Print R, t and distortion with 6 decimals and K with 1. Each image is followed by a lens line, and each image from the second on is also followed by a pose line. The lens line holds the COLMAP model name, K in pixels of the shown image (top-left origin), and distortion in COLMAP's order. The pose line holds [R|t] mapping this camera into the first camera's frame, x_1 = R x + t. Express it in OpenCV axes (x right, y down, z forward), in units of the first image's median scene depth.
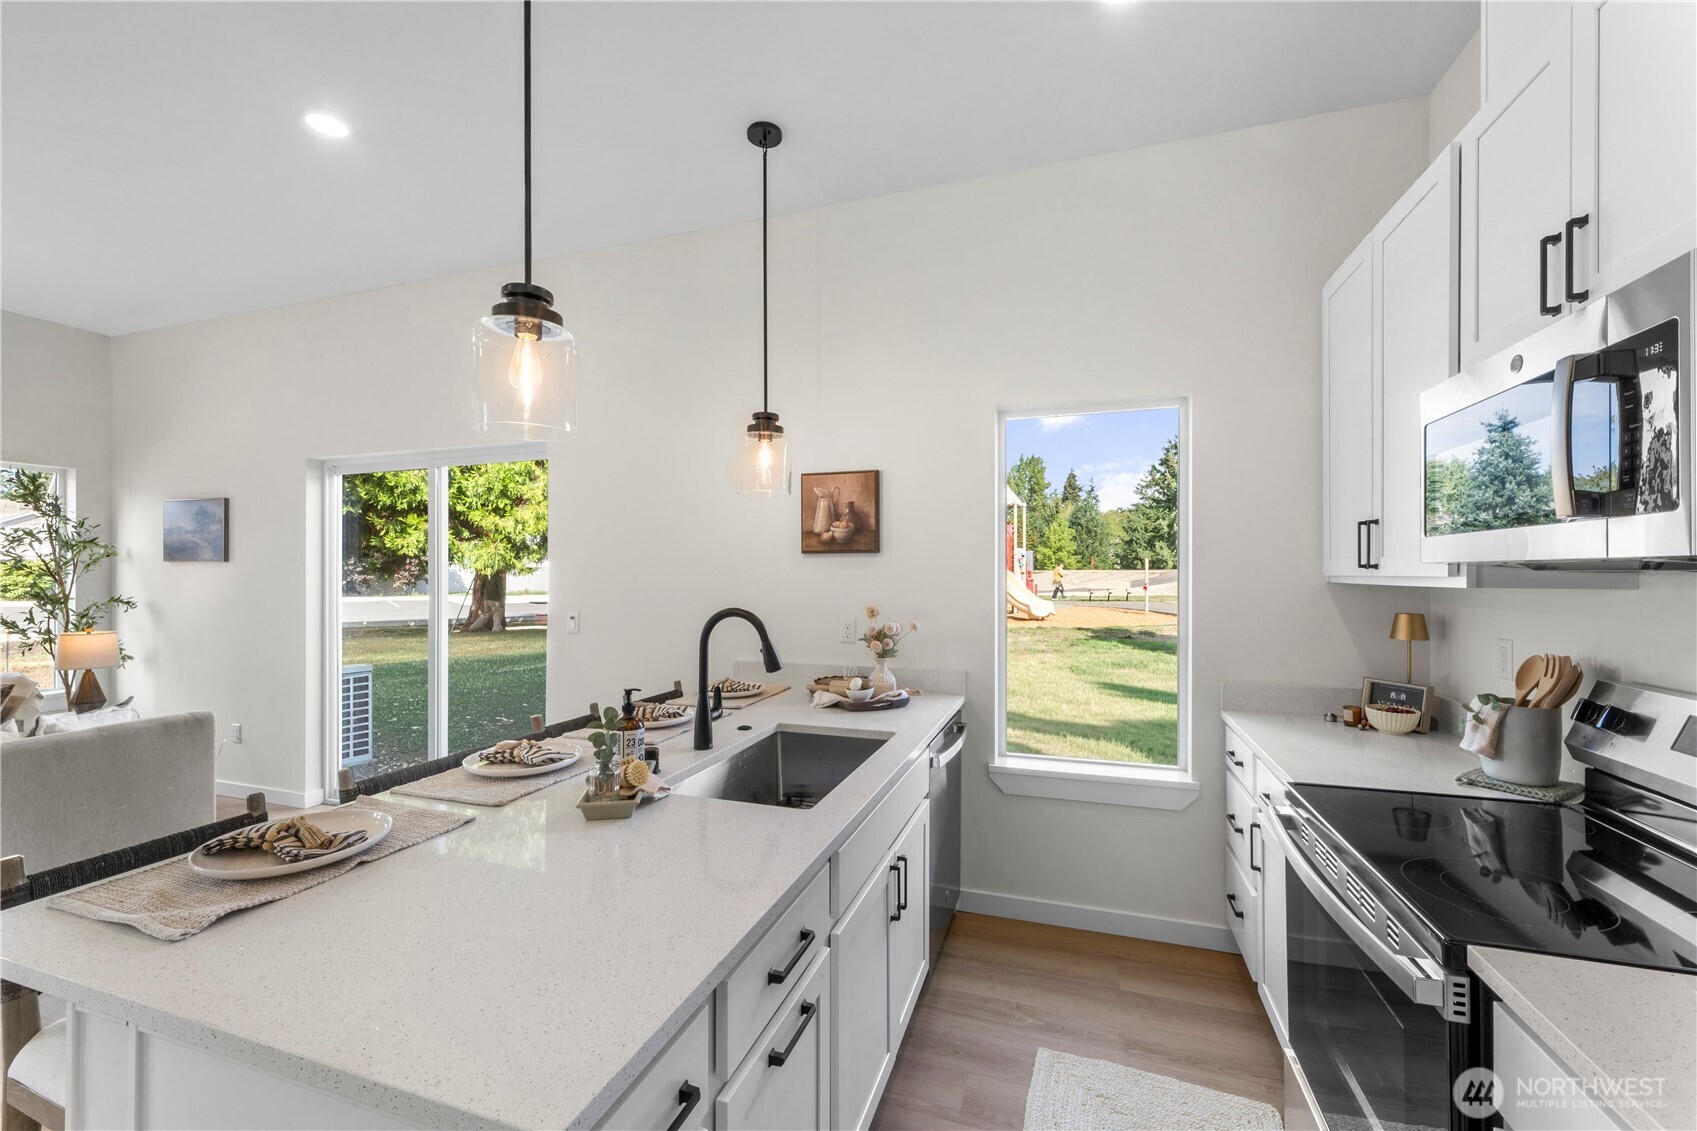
lens RADIAL K [[704.0, 0, 843.7], [0, 704.0, 566.4], [0, 0, 1]] dist [0.002328, 0.000242]
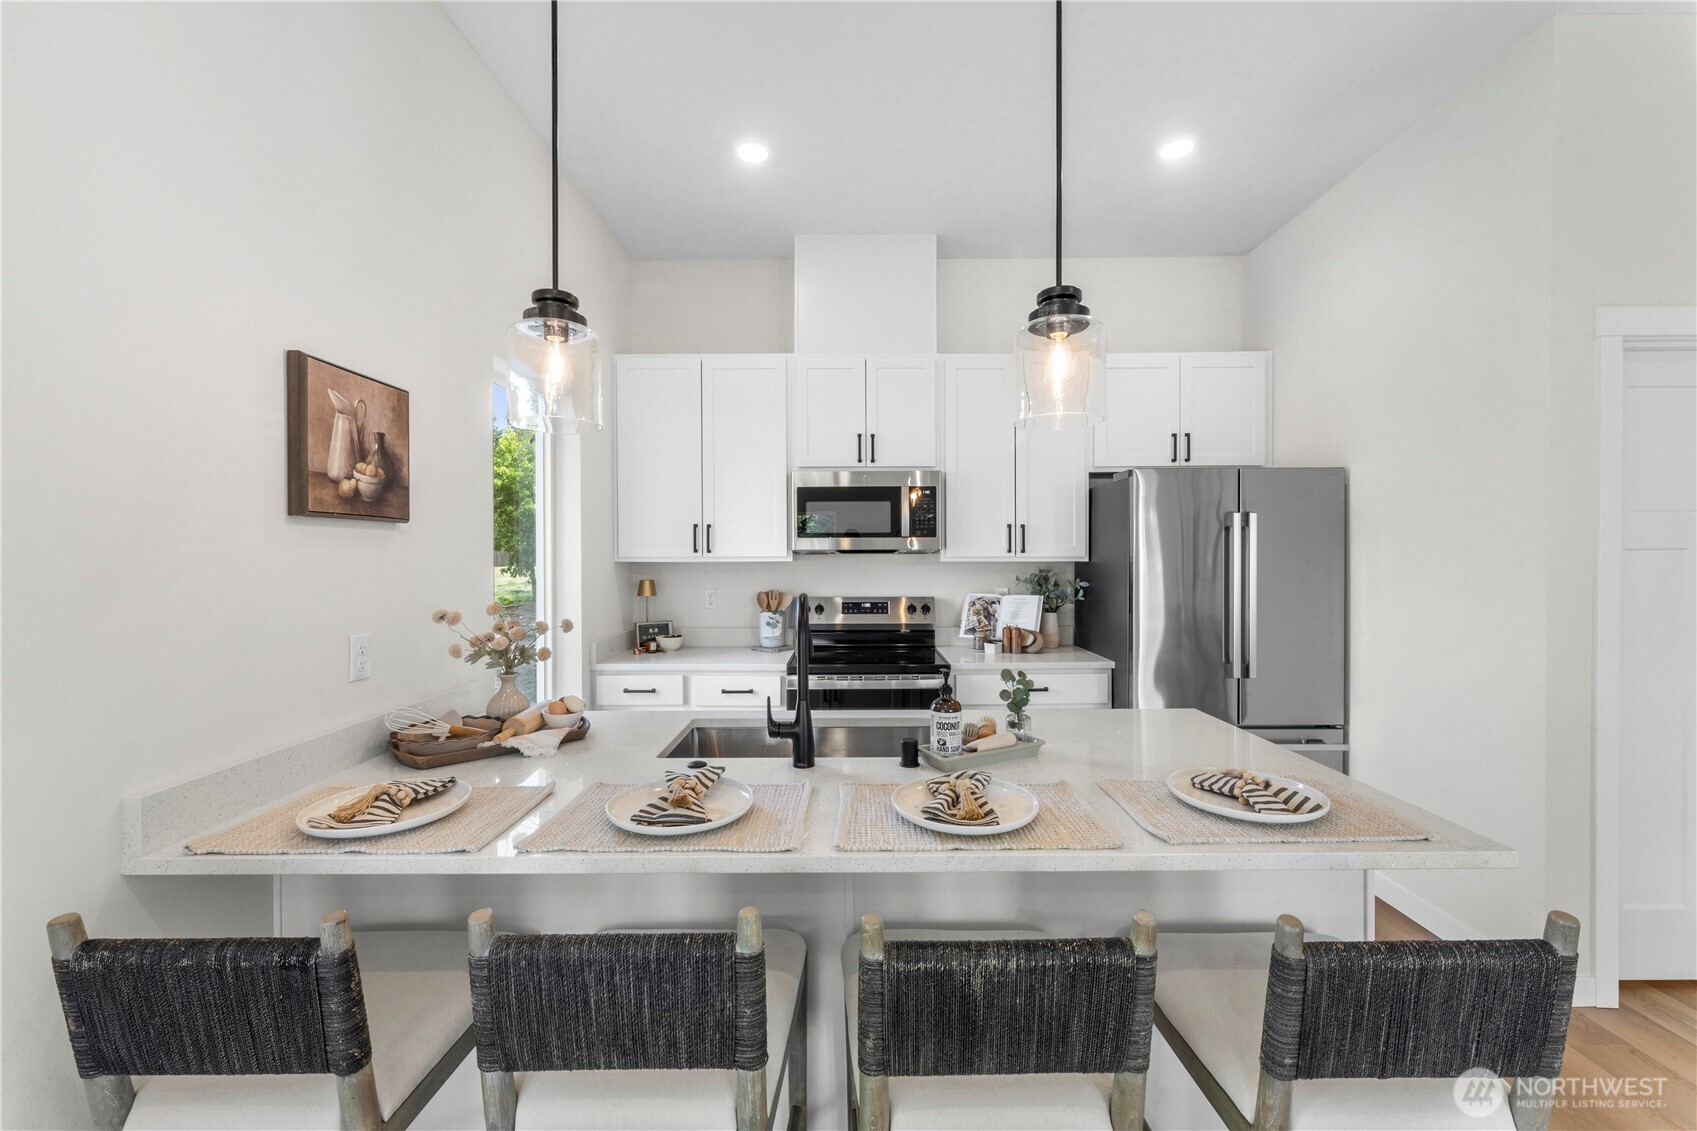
lens RADIAL K [[704.0, 0, 850.6], [0, 704.0, 570.0], [0, 0, 1]] dist [0.002328, 0.000242]
pose [[-0.302082, -0.011419, 0.953214, -0.651218], [0.002222, 0.999917, 0.012682, 0.014260], [-0.953279, 0.005949, -0.302031, 0.799187]]
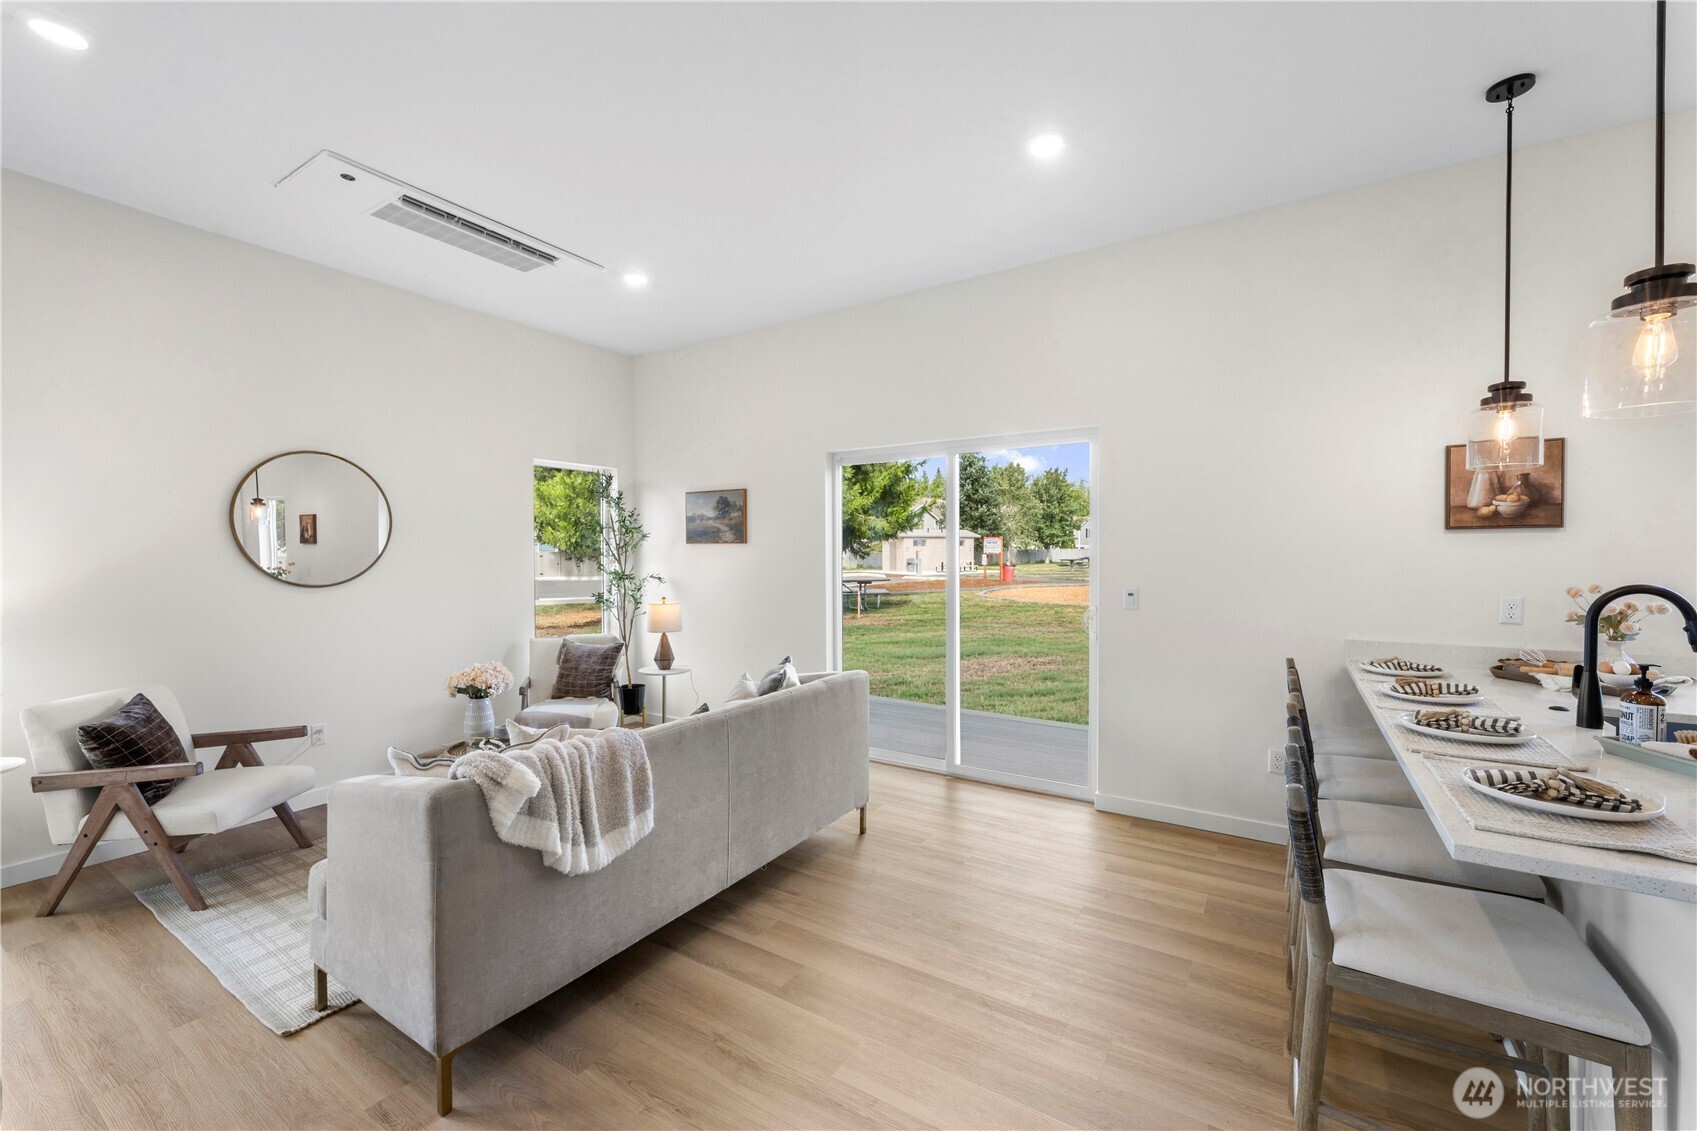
lens RADIAL K [[704.0, 0, 843.2], [0, 704.0, 562.8], [0, 0, 1]] dist [0.002328, 0.000242]
pose [[0.967543, -0.000563, -0.252704, -0.622329], [0.006665, 0.999707, 0.023290, -0.000739], [0.252617, -0.024218, 0.967263, -0.137744]]
